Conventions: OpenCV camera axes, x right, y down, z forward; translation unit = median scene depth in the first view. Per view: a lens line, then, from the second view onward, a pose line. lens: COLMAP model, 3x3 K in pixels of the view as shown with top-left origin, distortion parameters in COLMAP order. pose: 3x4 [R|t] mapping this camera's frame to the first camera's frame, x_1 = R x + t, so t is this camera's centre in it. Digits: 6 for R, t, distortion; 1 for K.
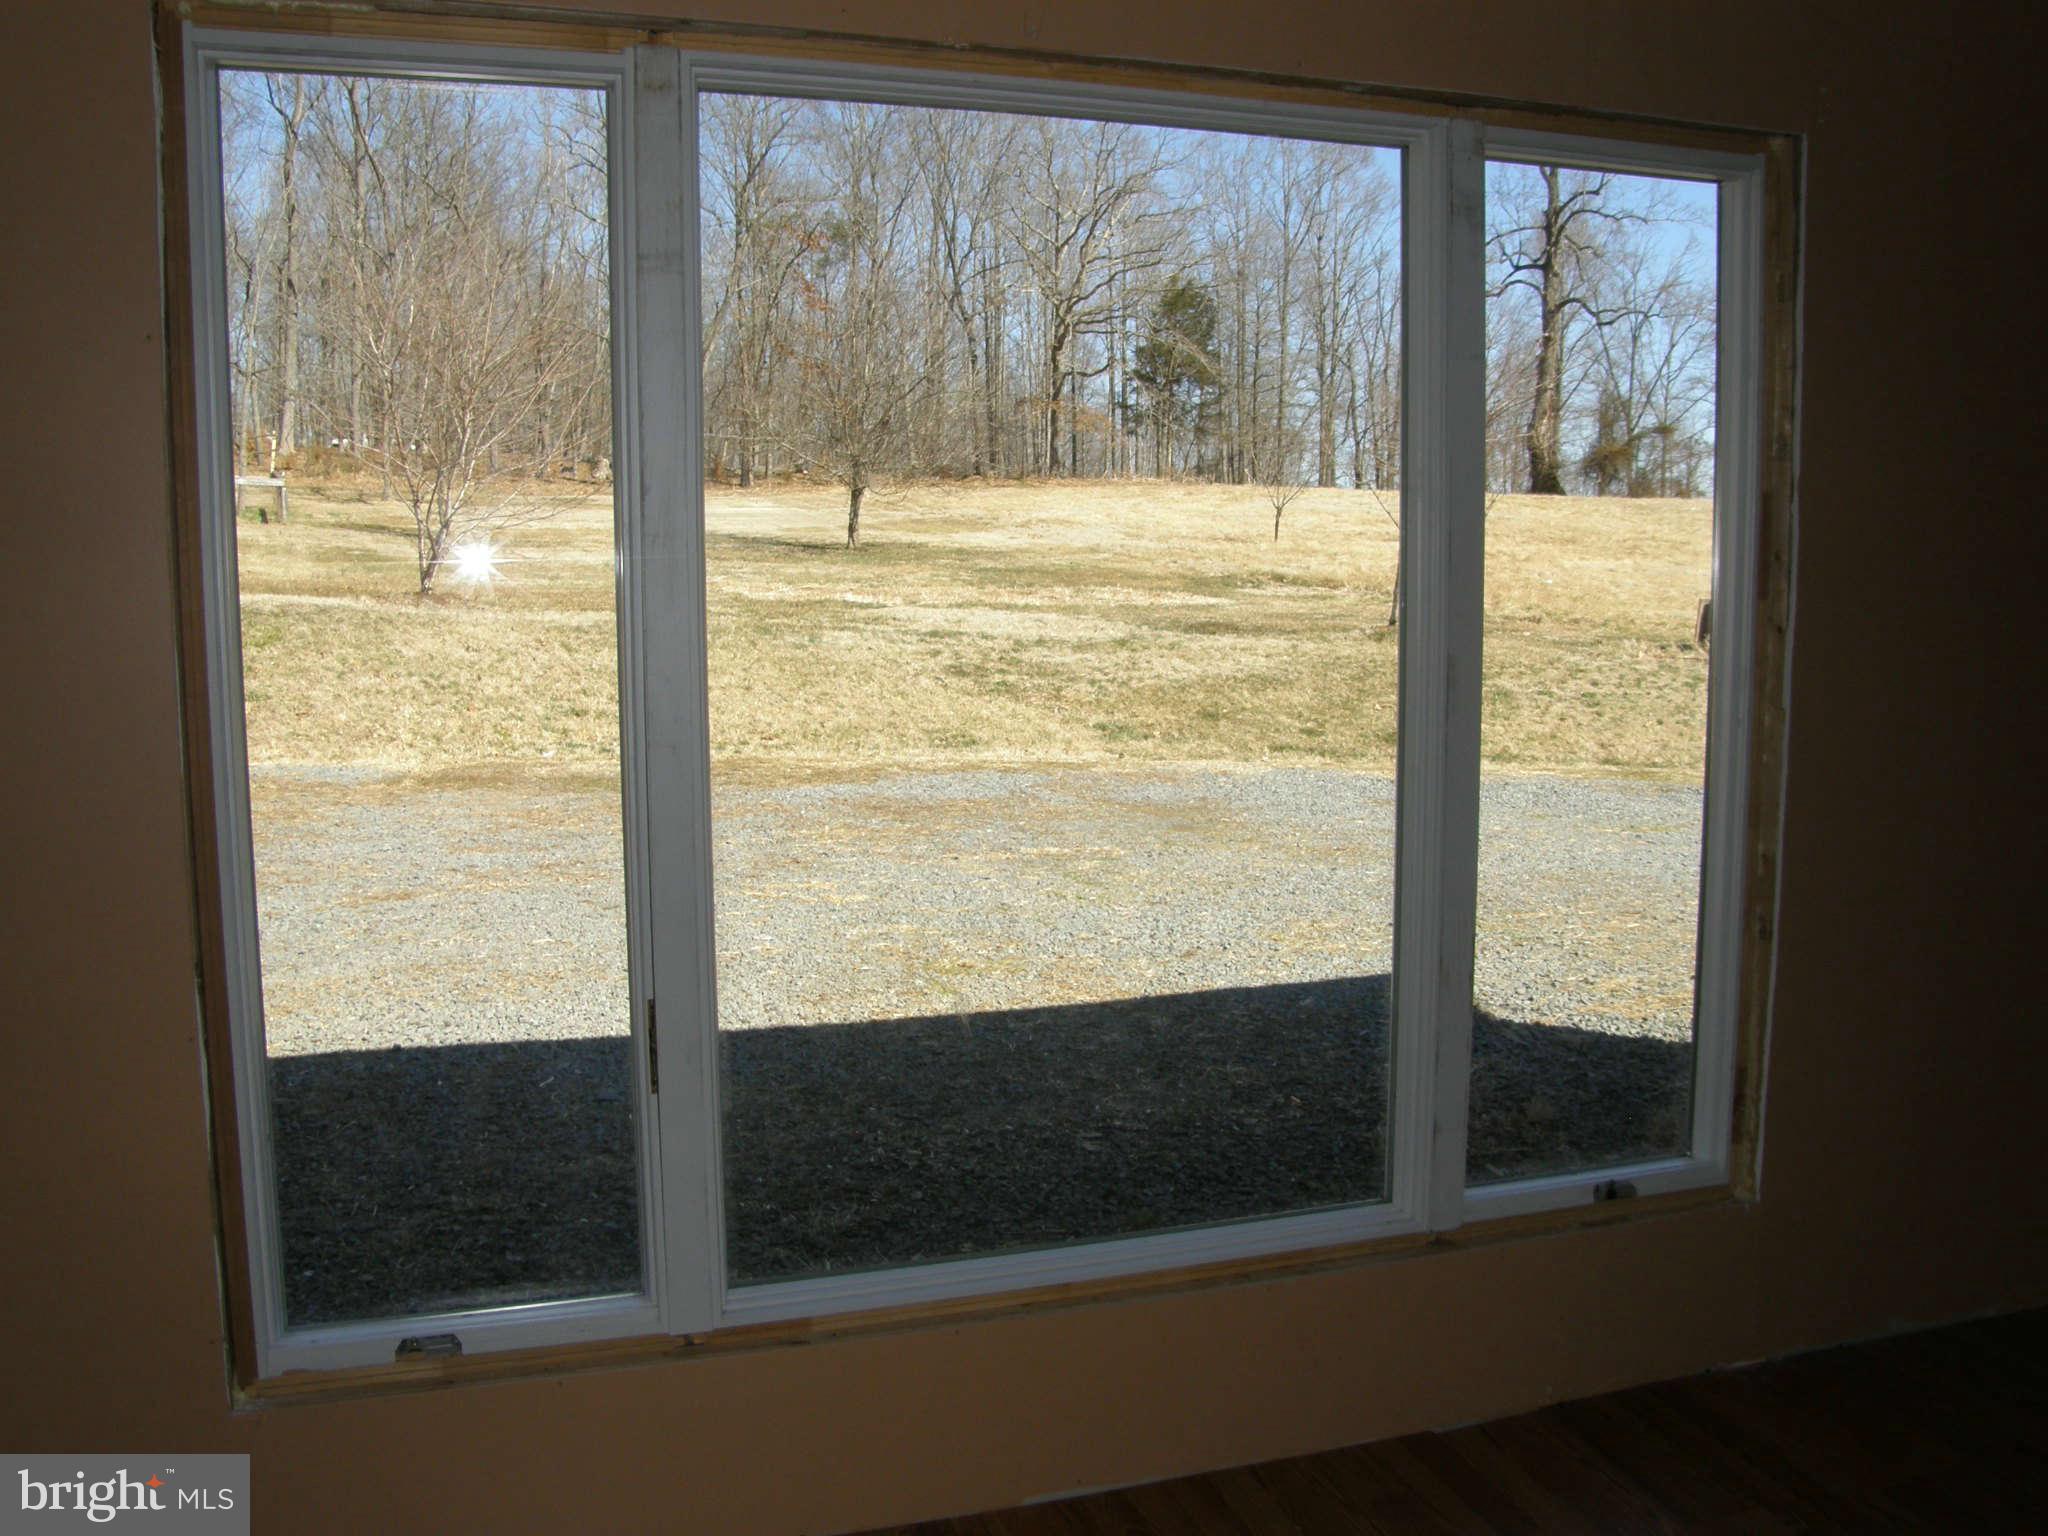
lens RADIAL K [[1726.6, 0, 1024.0], [0, 1726.6, 768.0], [0, 0, 1]] dist [-0.175224, 0.151029]
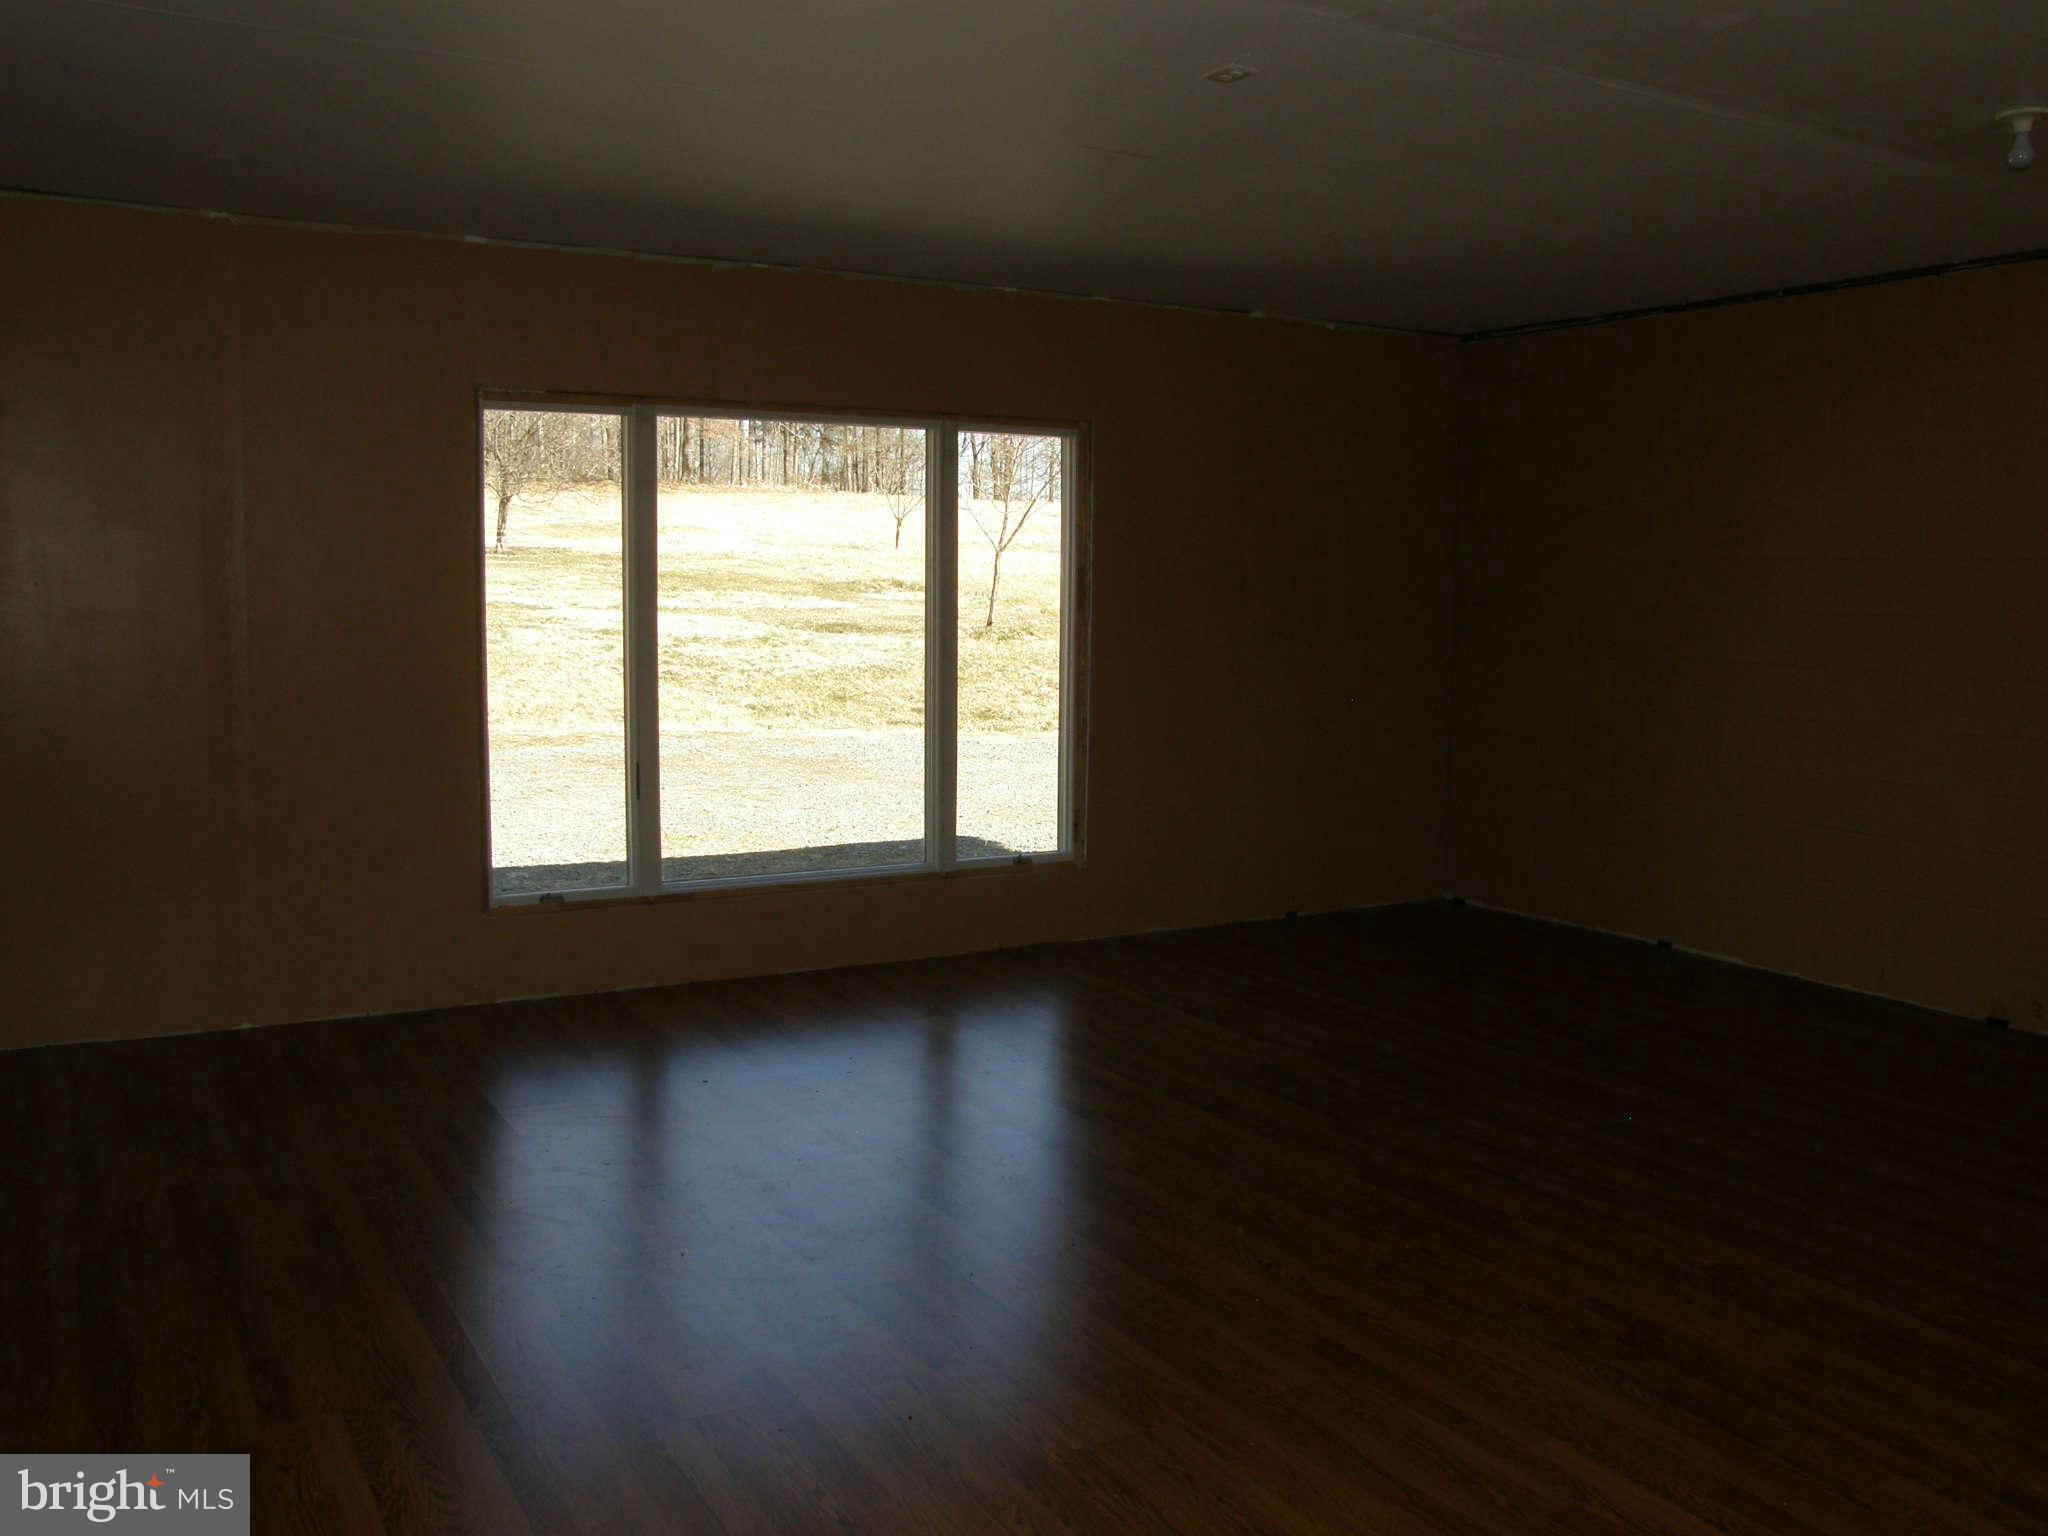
lens RADIAL K [[1726.6, 0, 1024.0], [0, 1726.6, 768.0], [0, 0, 1]] dist [-0.175224, 0.151029]
pose [[0.976532, -0.007941, 0.215226, -0.025514], [0.008188, 0.999966, -0.000259, 0.018730], [-0.215217, 0.002016, 0.976564, -0.209228]]
